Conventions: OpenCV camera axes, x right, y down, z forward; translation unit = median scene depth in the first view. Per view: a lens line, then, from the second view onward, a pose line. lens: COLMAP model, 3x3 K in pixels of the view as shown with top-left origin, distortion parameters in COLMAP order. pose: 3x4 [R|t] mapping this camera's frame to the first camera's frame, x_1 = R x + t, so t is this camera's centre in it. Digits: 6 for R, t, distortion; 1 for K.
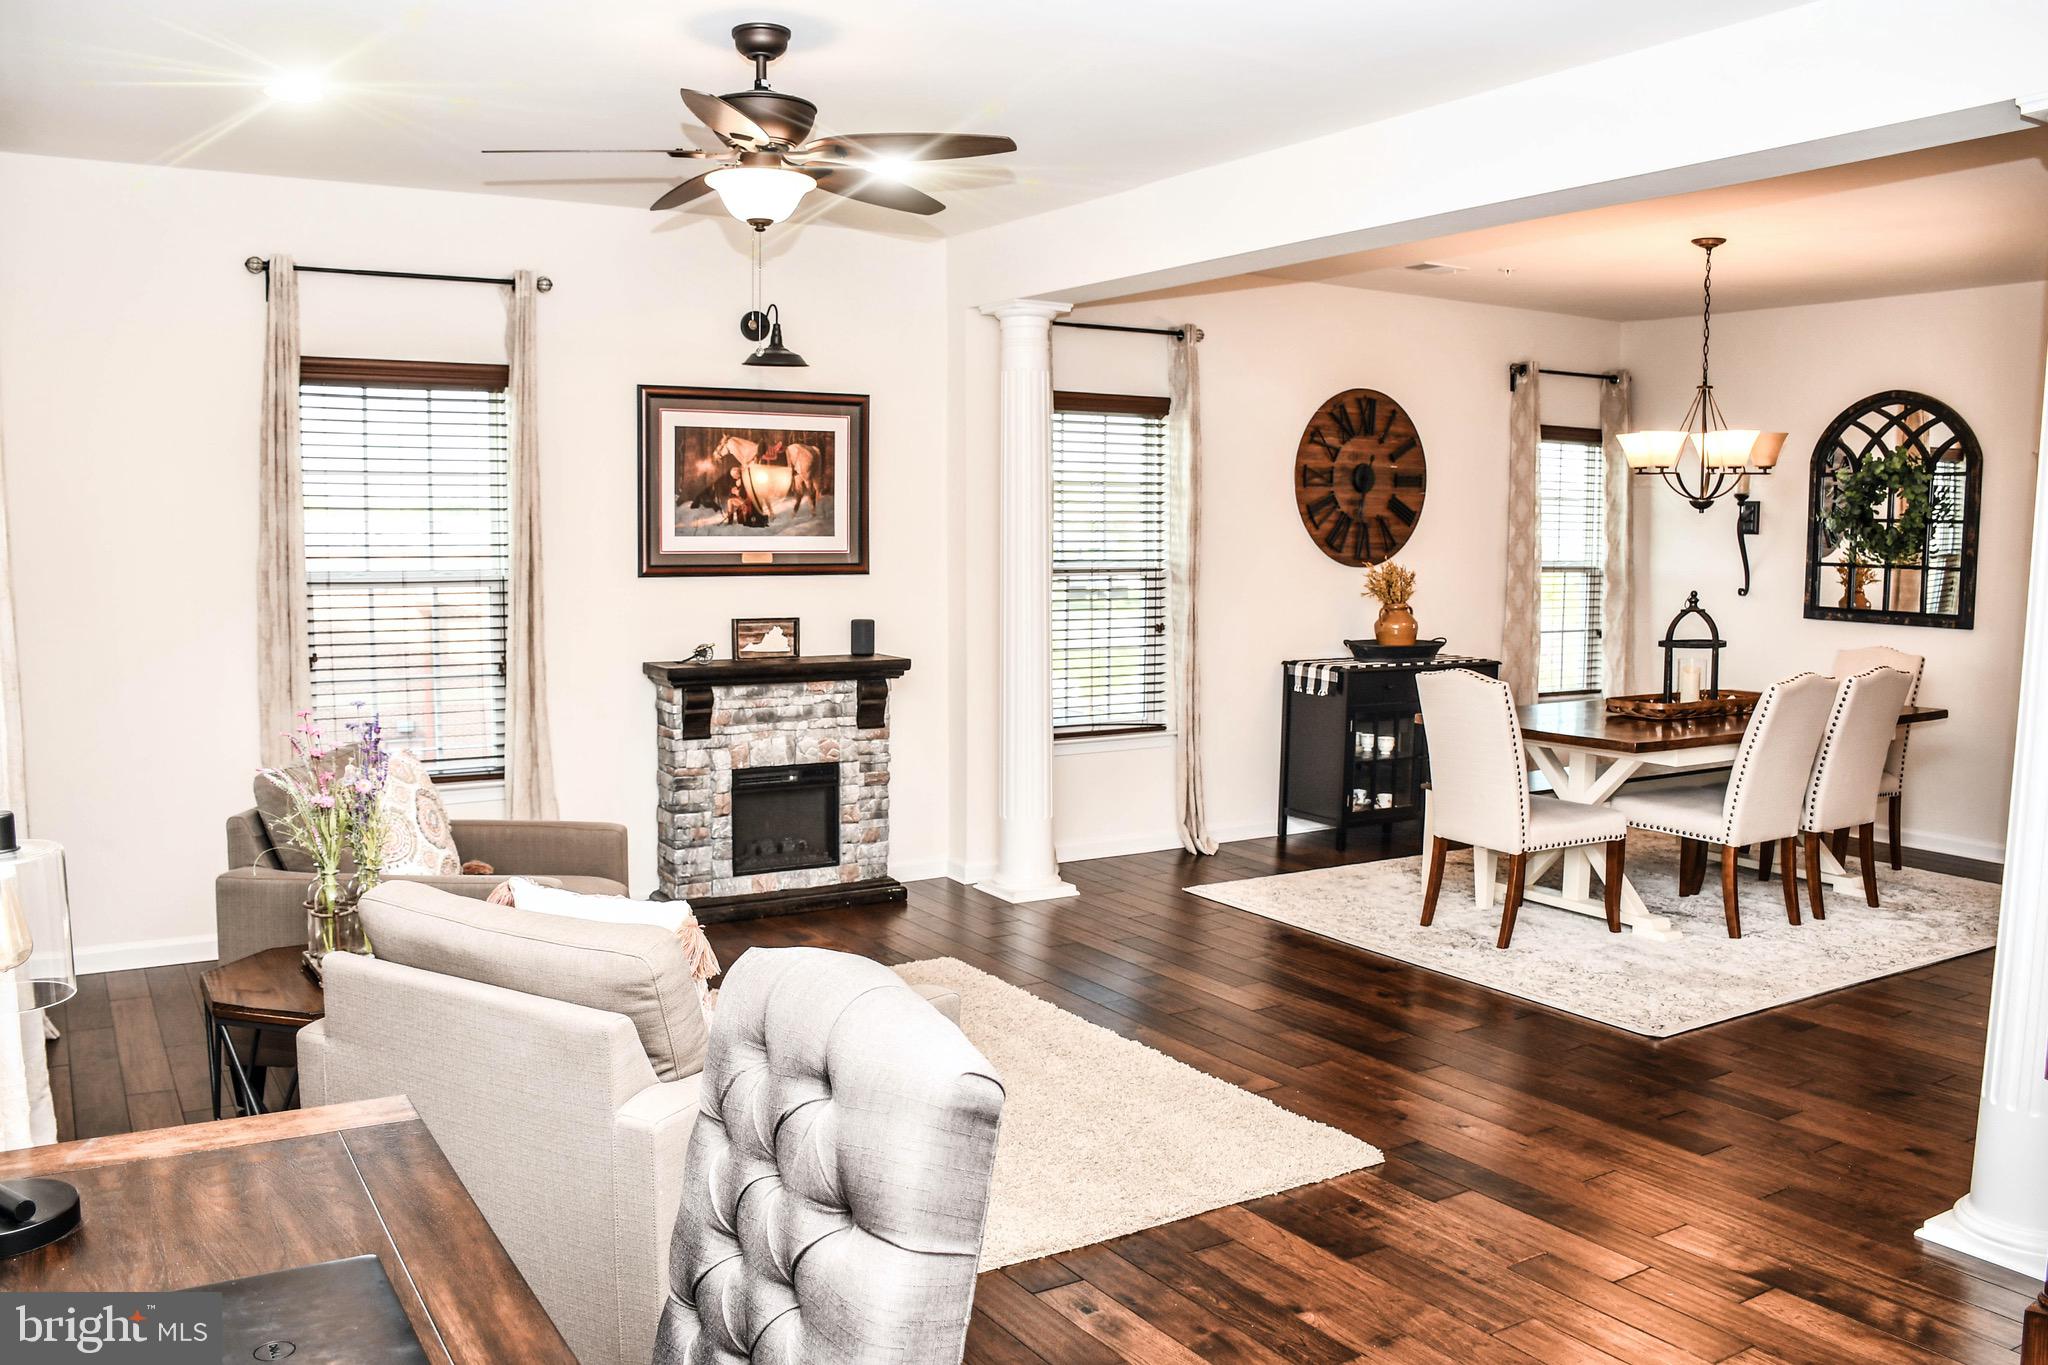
lens RADIAL K [[1589.0, 0, 1007.4], [0, 1589.0, 686.6], [0, 0, 1]] dist [-0.156667, 0.101103]
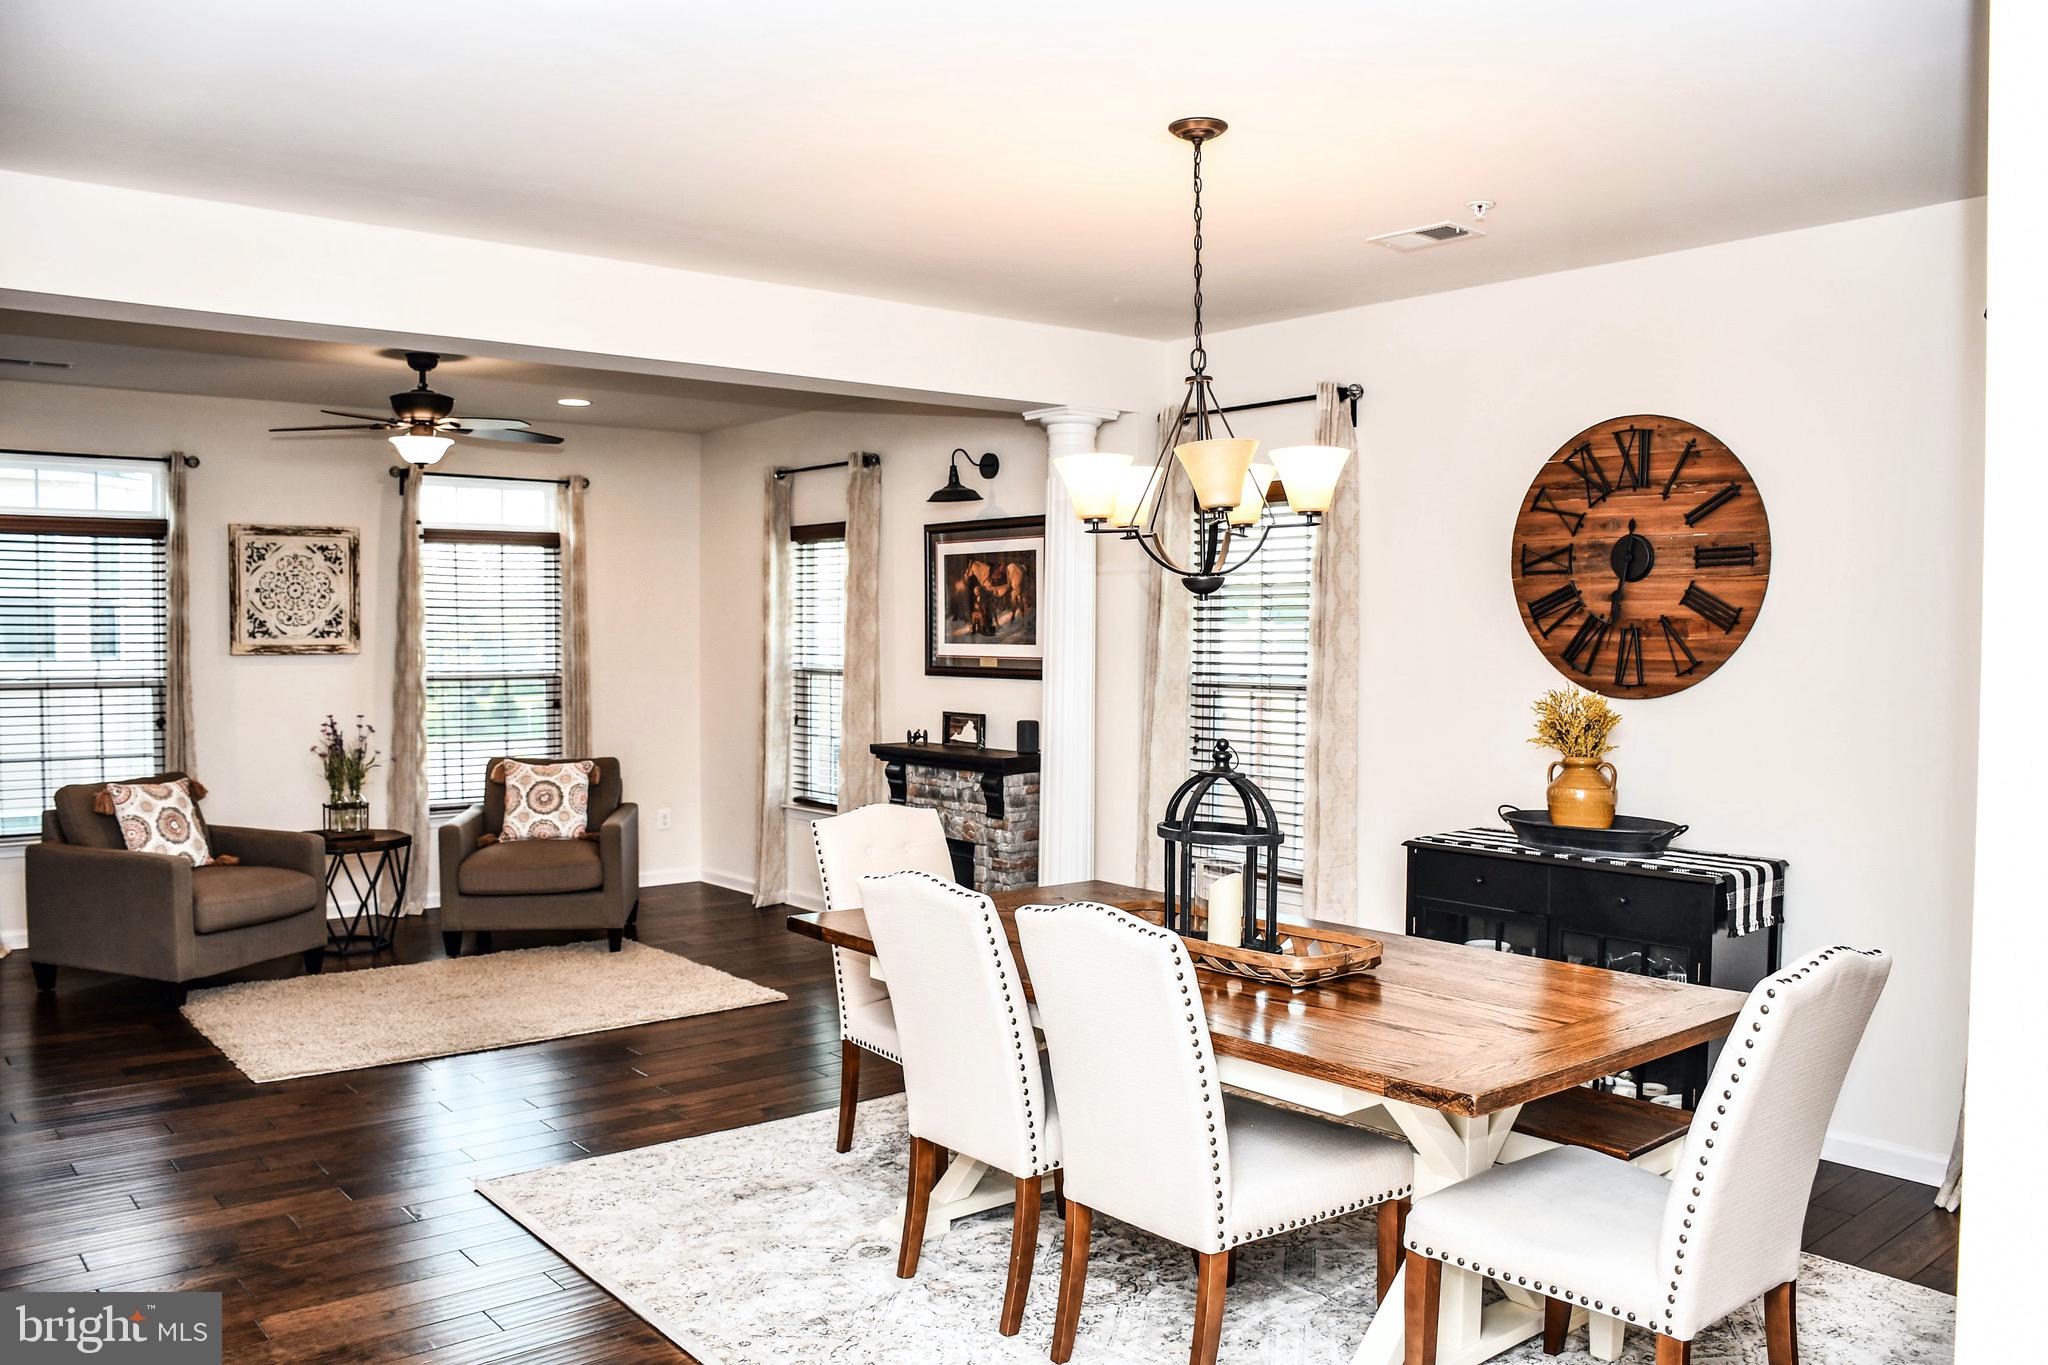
lens RADIAL K [[1589.0, 0, 1007.4], [0, 1589.0, 686.6], [0, 0, 1]] dist [-0.156667, 0.101103]
pose [[0.141609, 0.029370, -0.989487, 0.999648], [-0.100752, 0.994797, 0.015109, -0.081843], [0.984782, 0.097554, 0.143831, 0.836679]]
